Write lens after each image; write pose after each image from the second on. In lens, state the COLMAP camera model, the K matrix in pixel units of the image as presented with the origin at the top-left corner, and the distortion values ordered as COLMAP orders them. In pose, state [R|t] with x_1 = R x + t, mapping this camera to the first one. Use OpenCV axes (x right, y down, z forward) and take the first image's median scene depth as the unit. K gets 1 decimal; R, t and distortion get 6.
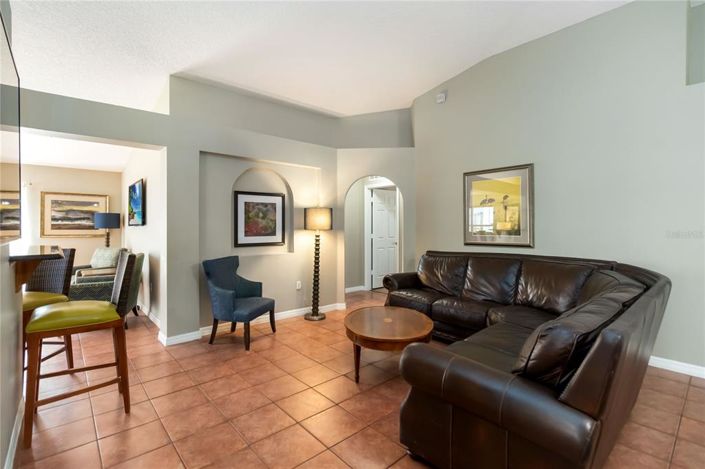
lens RADIAL K [[329.8, 0, 352.3], [0, 329.8, 224.5], [0, 0, 1]] dist [-0.000372, -0.000140]
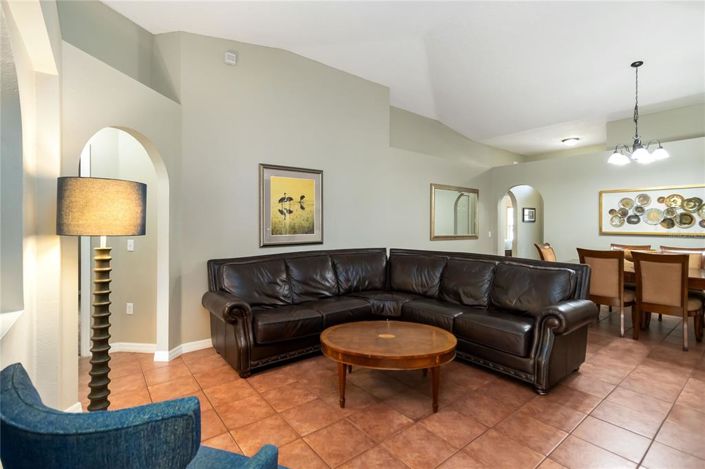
lens RADIAL K [[329.8, 0, 352.3], [0, 329.8, 224.5], [0, 0, 1]] dist [-0.000372, -0.000140]
pose [[0.062814, -0.001841, 0.998024, -0.559362], [-0.003440, 0.999992, 0.002061, 0.000363], [-0.998019, -0.003563, 0.062807, 0.776290]]
